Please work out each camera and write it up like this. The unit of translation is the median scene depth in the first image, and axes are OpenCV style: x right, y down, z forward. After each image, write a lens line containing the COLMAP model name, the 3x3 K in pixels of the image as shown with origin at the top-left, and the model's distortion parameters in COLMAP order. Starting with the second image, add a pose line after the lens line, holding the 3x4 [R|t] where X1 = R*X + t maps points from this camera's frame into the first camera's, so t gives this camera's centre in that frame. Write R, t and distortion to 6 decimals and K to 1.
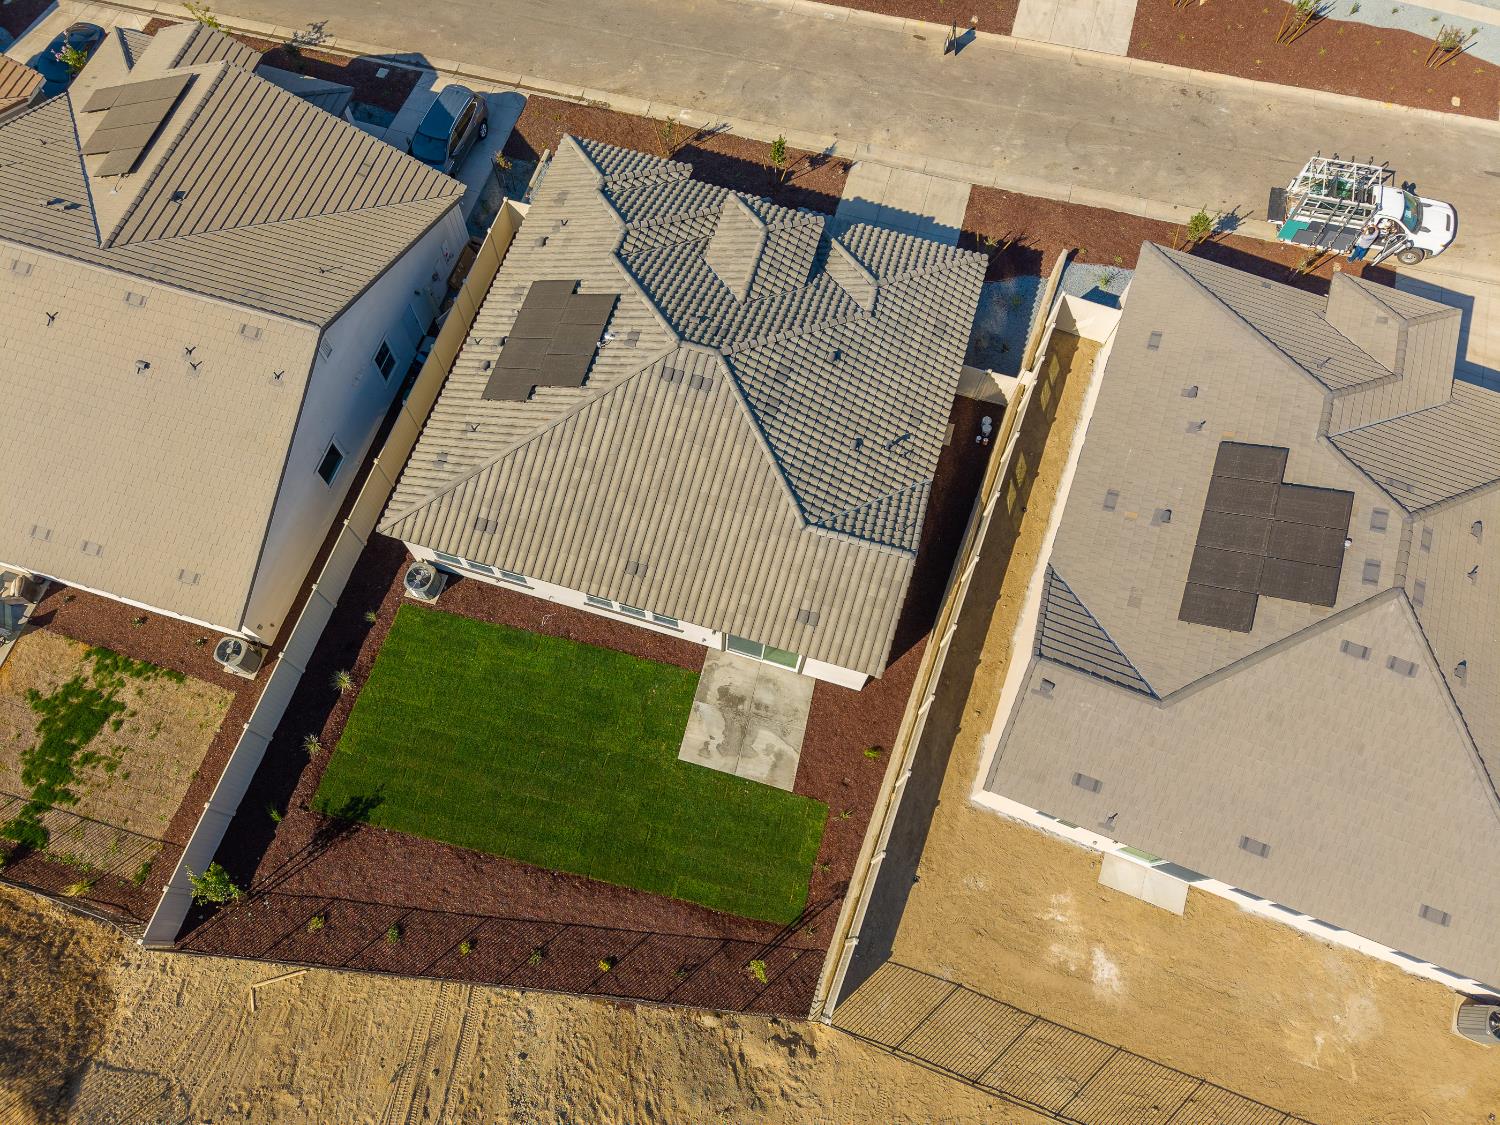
lens RADIAL K [[1003.9, 0, 736.2], [0, 1003.9, 555.4], [0, 0, 1]] dist [0.033763, -0.031202]
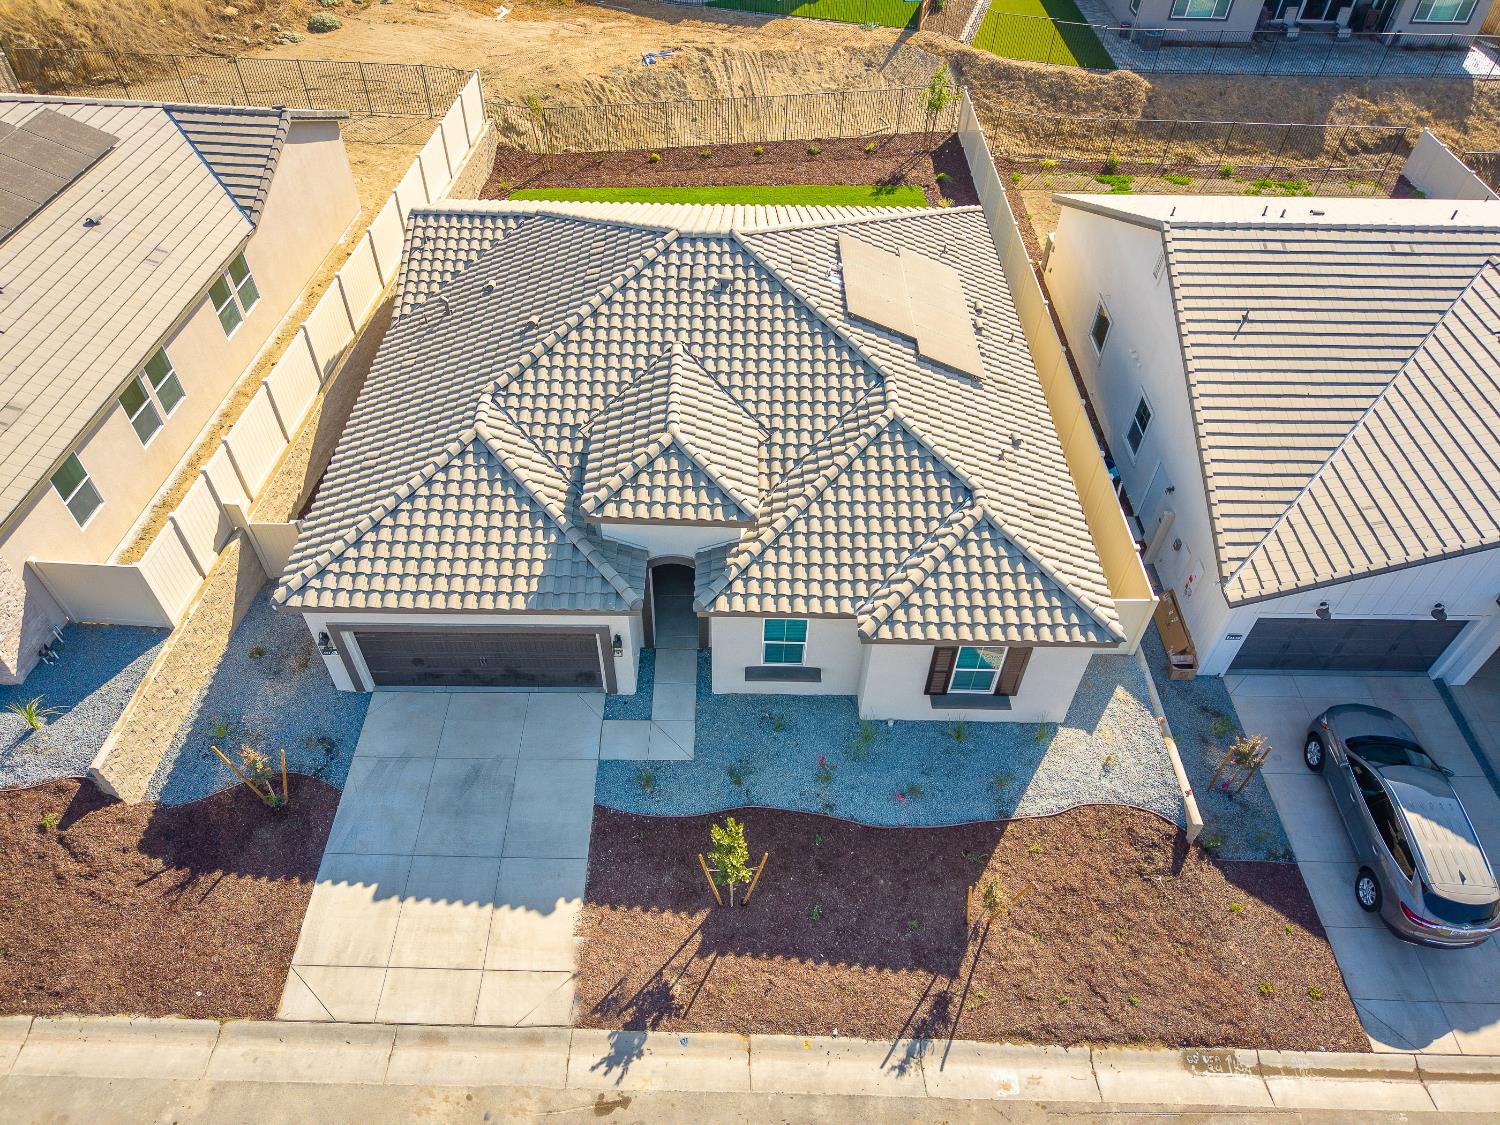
lens RADIAL K [[1003.9, 0, 747.2], [0, 1003.9, 562.6], [0, 0, 1]] dist [0.033763, -0.031202]
pose [[-0.957187, 0.175569, -0.230151, 0.145570], [-0.281702, -0.381988, 0.880187, -0.946869], [0.066619, 0.907337, 0.415092, 0.881614]]
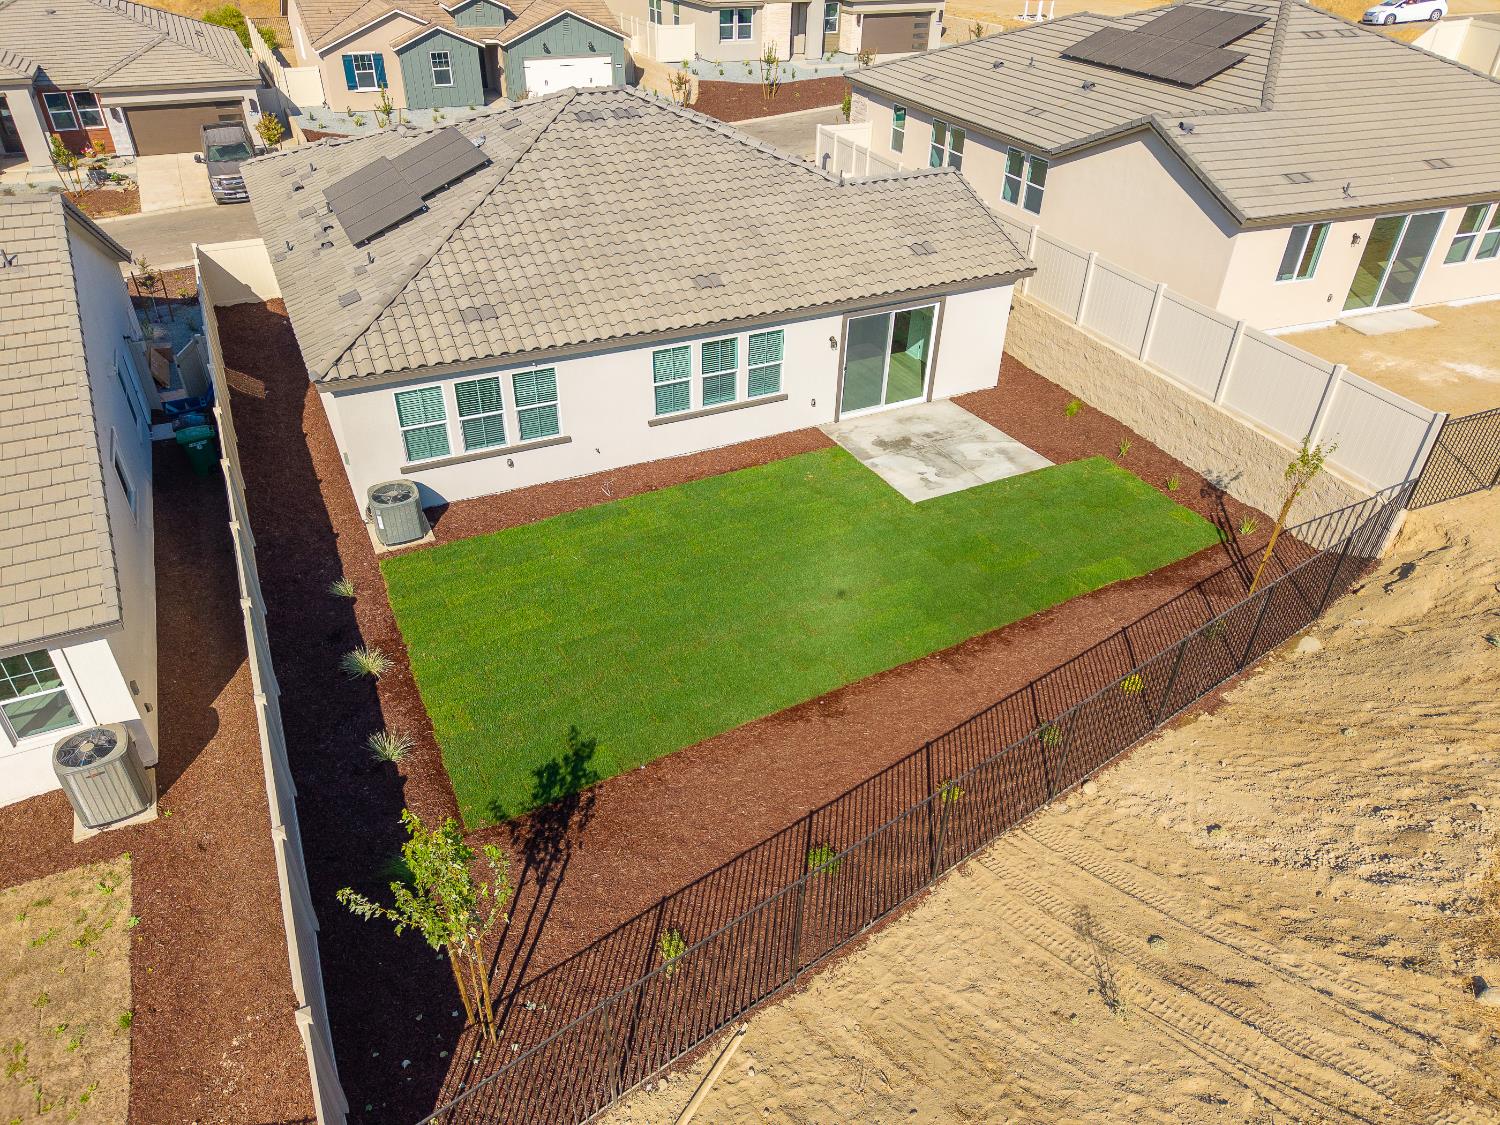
lens RADIAL K [[1003.9, 0, 743.2], [0, 1003.9, 567.1], [0, 0, 1]] dist [0.033763, -0.031202]
pose [[0.735326, -0.398008, 0.548530, -0.527295], [0.630566, 0.698412, -0.338537, 0.391711], [-0.248359, 0.594820, 0.764531, 0.566470]]
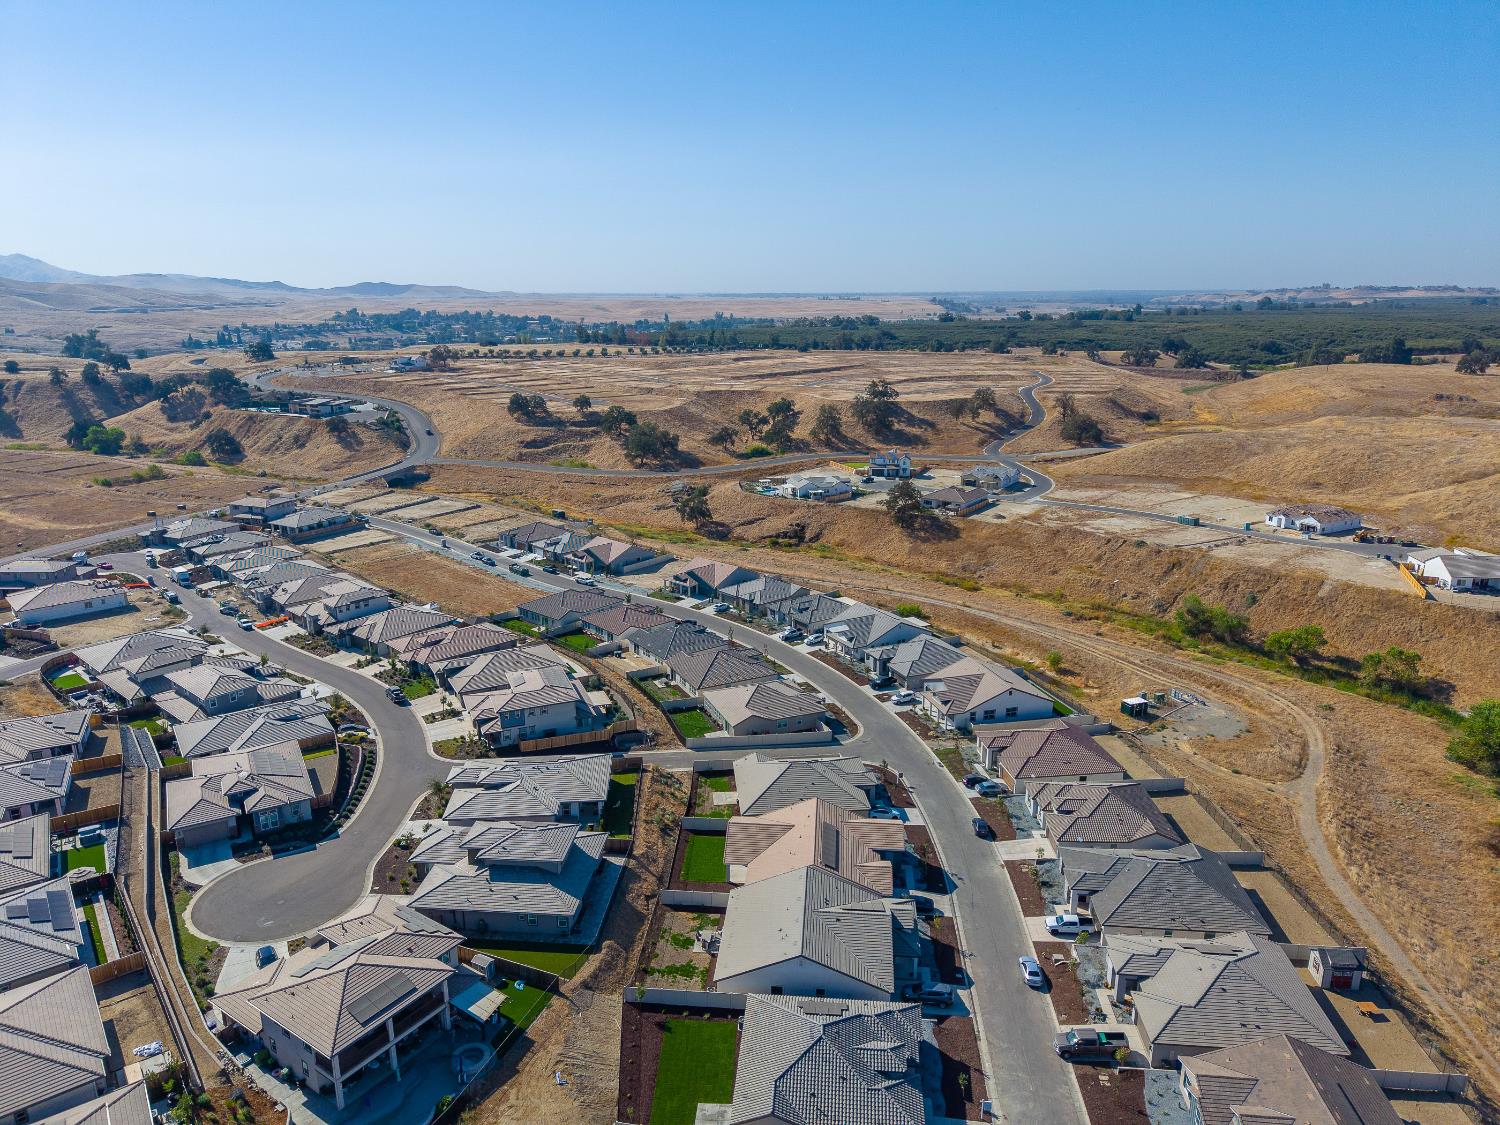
lens RADIAL K [[1003.9, 0, 742.3], [0, 1003.9, 558.9], [0, 0, 1]] dist [0.033763, -0.031202]
pose [[0.184210, 0.225373, -0.956699, 2.383521], [-0.905375, 0.417772, -0.075912, -0.339067], [0.382574, 0.880155, 0.281005, -1.115936]]
